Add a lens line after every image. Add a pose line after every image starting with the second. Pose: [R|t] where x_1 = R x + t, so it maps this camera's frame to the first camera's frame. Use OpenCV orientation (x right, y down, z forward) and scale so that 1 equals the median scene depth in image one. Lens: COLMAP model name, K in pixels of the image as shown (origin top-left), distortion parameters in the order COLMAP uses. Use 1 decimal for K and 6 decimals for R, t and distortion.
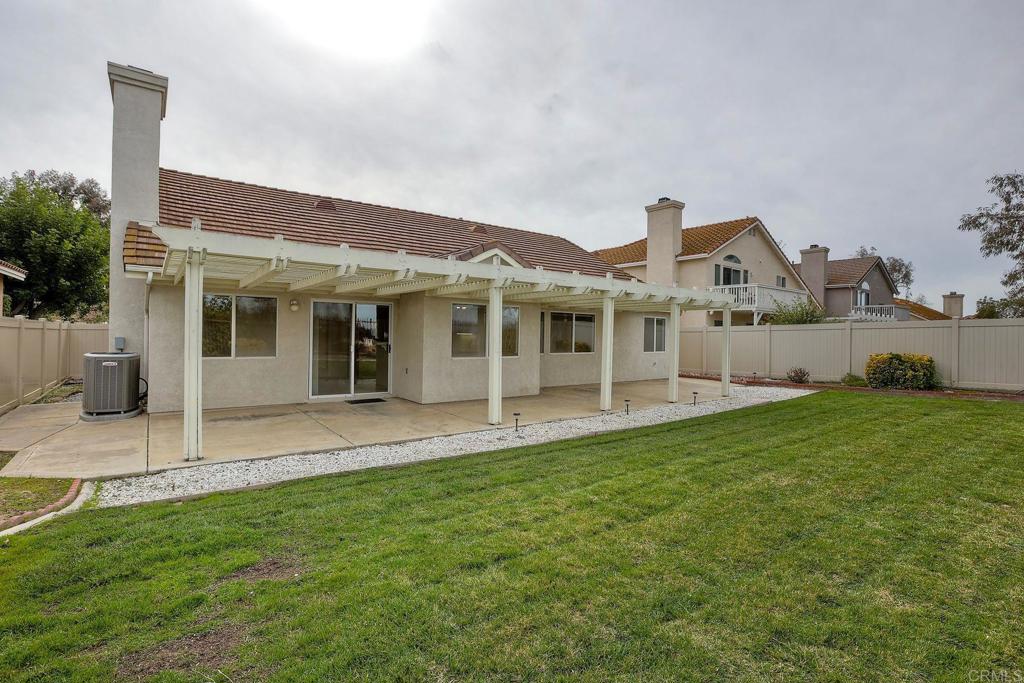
lens RADIAL K [[480.8, 0, 521.2], [0, 480.8, 336.8], [0, 0, 1]] dist [-0.013285, 0.000281]
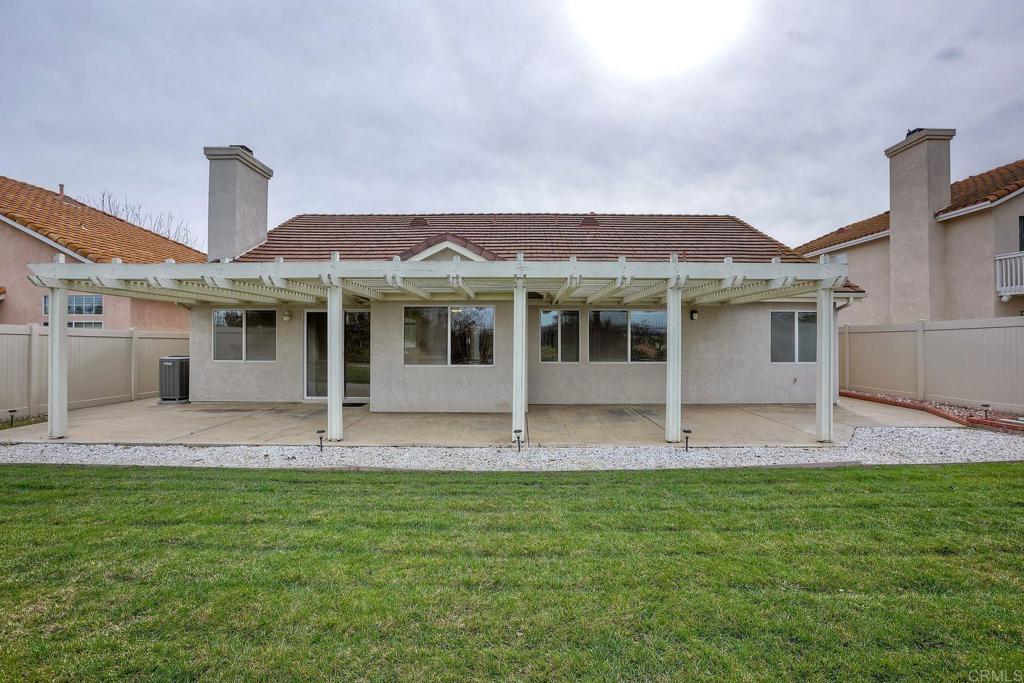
lens RADIAL K [[461.4, 0, 512.0], [0, 461.4, 341.5], [0, 0, 1]] dist [-0.010982, 0.000200]
pose [[0.798806, -0.010368, -0.601499, 0.456121], [0.007274, 0.999945, -0.007577, 0.005487], [0.601544, 0.001677, 0.798838, 0.328021]]
